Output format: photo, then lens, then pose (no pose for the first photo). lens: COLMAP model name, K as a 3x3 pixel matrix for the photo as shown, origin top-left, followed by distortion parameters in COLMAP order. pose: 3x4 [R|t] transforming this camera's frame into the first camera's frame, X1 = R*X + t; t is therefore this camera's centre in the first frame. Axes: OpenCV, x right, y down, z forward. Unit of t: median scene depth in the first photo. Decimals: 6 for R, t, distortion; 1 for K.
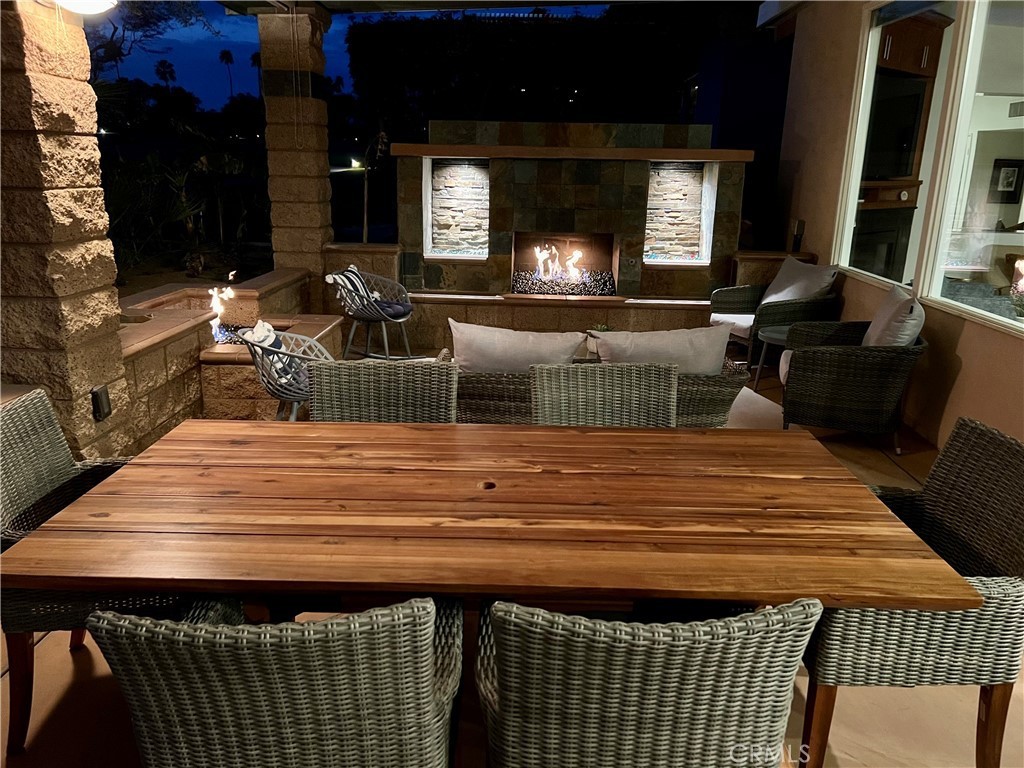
lens RADIAL K [[779.8, 0, 510.6], [0, 779.8, 384.8], [0, 0, 1]] dist [0.049132, -0.059101]
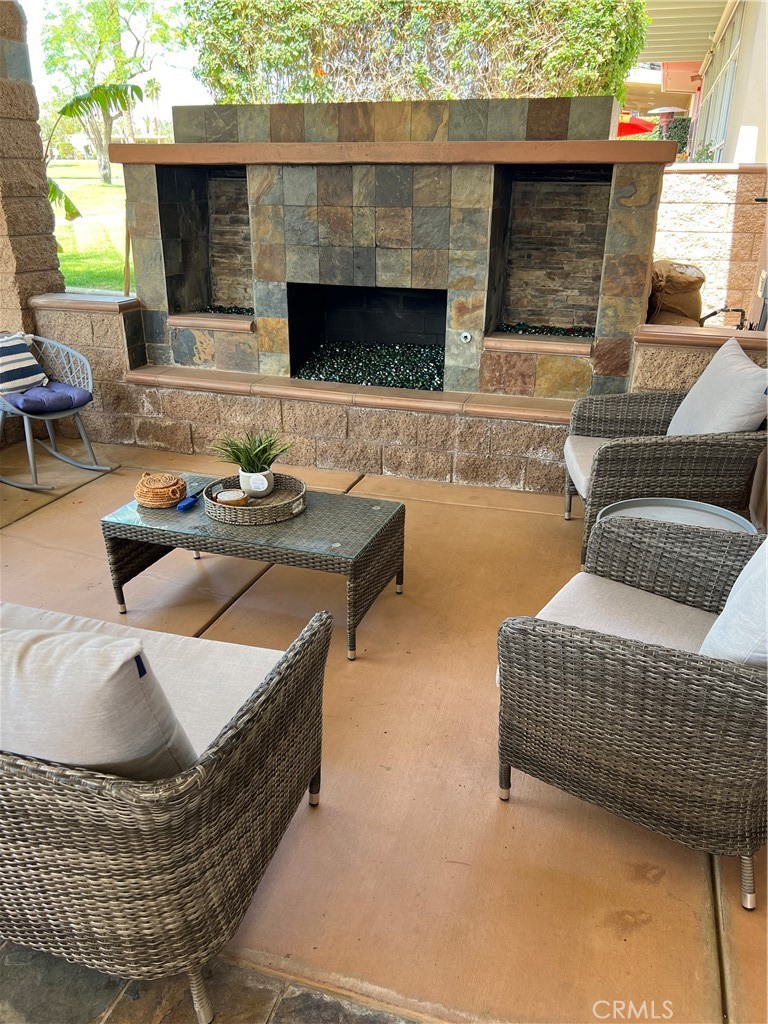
lens RADIAL K [[779.8, 0, 380.6], [0, 779.8, 513.4], [0, 0, 1]] dist [0.049132, -0.059101]
pose [[0.961631, 0.096842, -0.256685, 0.268828], [-0.066165, 0.989874, 0.125582, -0.094739], [0.266247, -0.103780, 0.958302, 0.383599]]
